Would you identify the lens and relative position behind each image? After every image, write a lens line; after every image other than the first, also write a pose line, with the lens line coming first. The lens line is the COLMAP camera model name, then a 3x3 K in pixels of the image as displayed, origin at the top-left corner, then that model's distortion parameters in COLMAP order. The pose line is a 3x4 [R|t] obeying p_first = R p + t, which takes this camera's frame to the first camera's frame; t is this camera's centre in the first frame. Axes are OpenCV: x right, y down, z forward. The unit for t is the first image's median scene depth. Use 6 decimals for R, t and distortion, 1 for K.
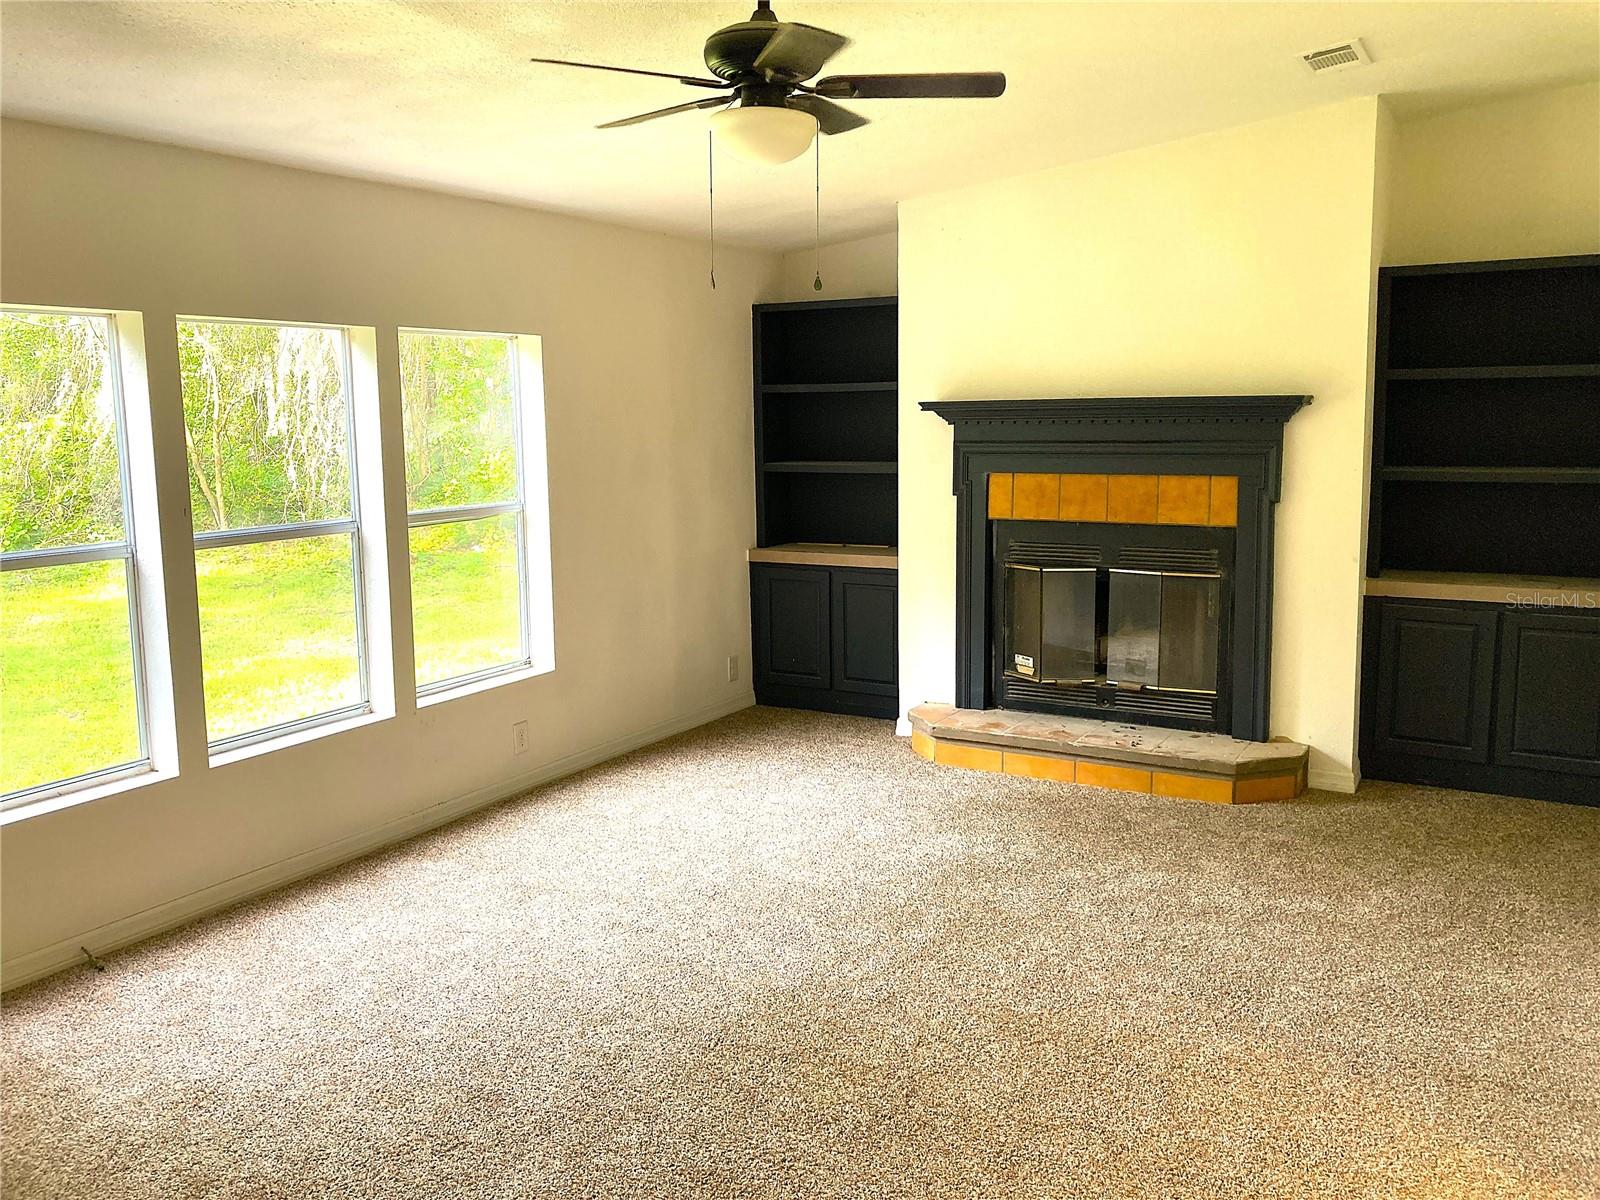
lens RADIAL K [[1321.3, 0, 794.4], [0, 1321.3, 588.3], [0, 0, 1]] dist [0.046377, 0.032266]
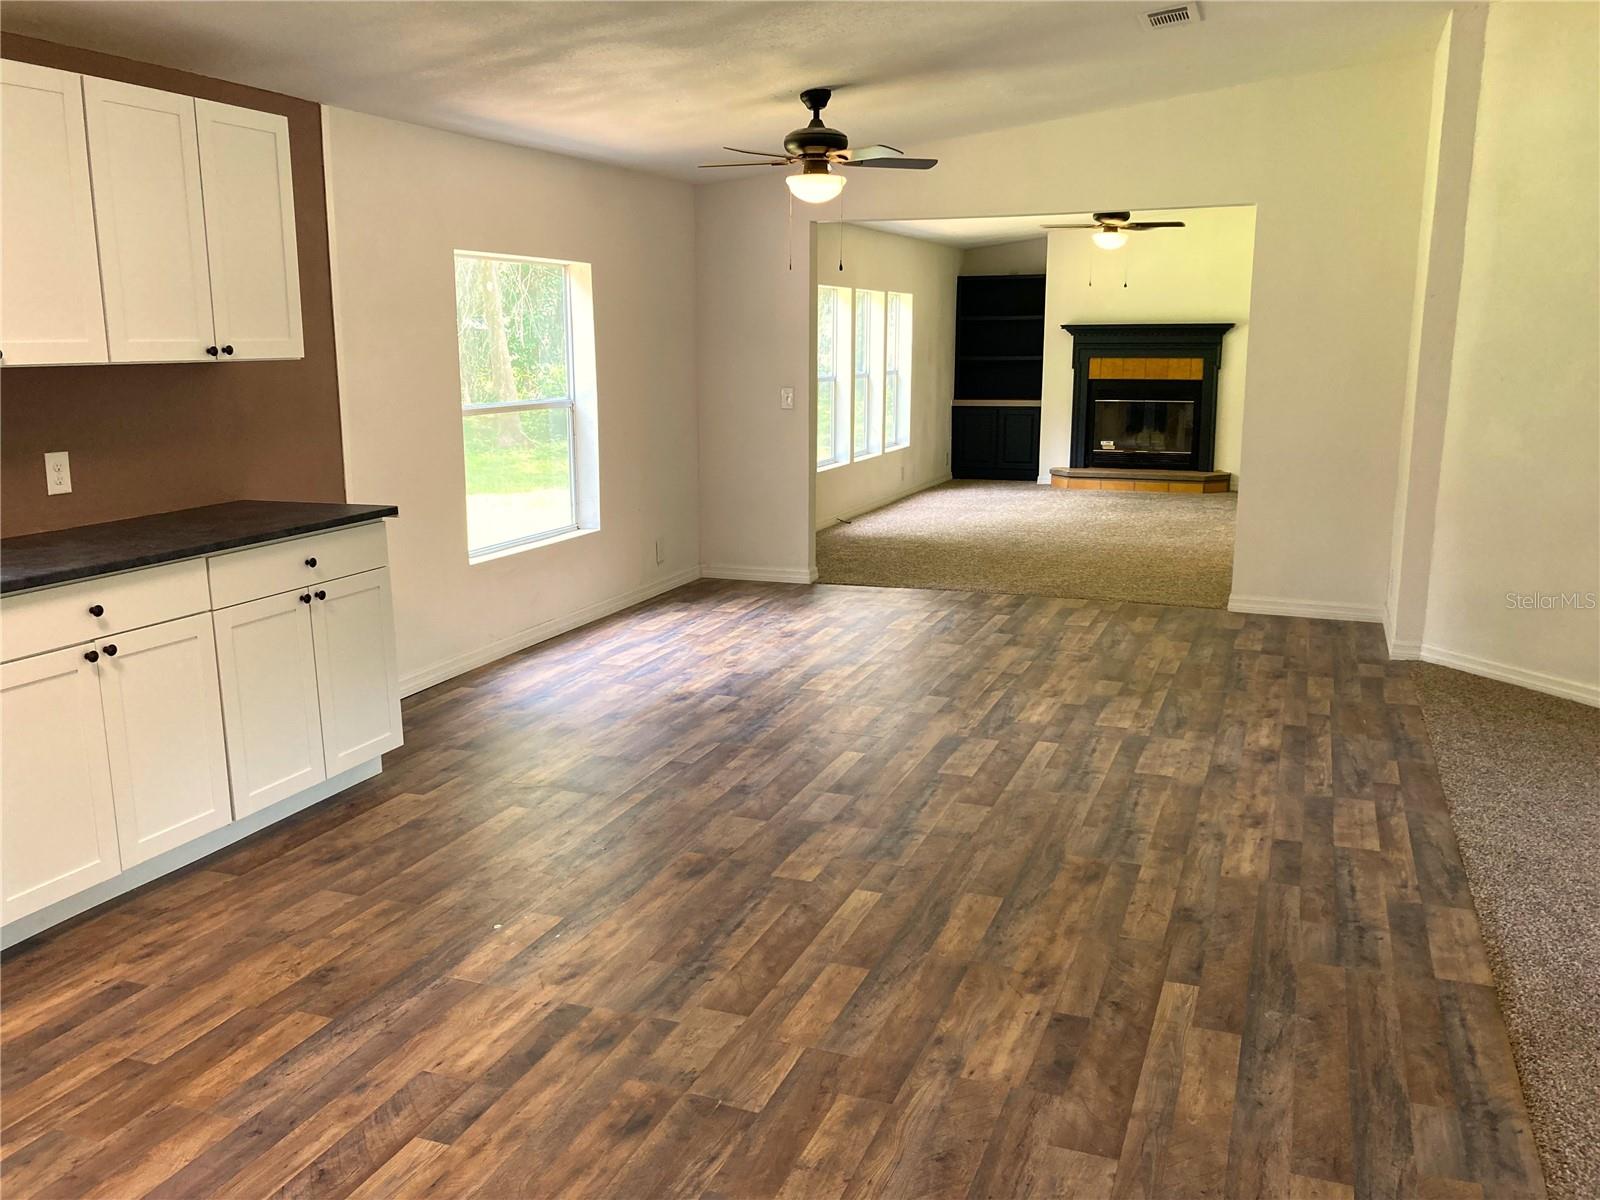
lens RADIAL K [[1321.3, 0, 792.3], [0, 1321.3, 597.9], [0, 0, 1]] dist [0.046377, 0.032266]
pose [[0.985188, -0.021411, 0.170133, -0.700539], [0.012971, 0.998637, 0.050563, 0.186745], [-0.170984, -0.047607, 0.984123, -1.067340]]
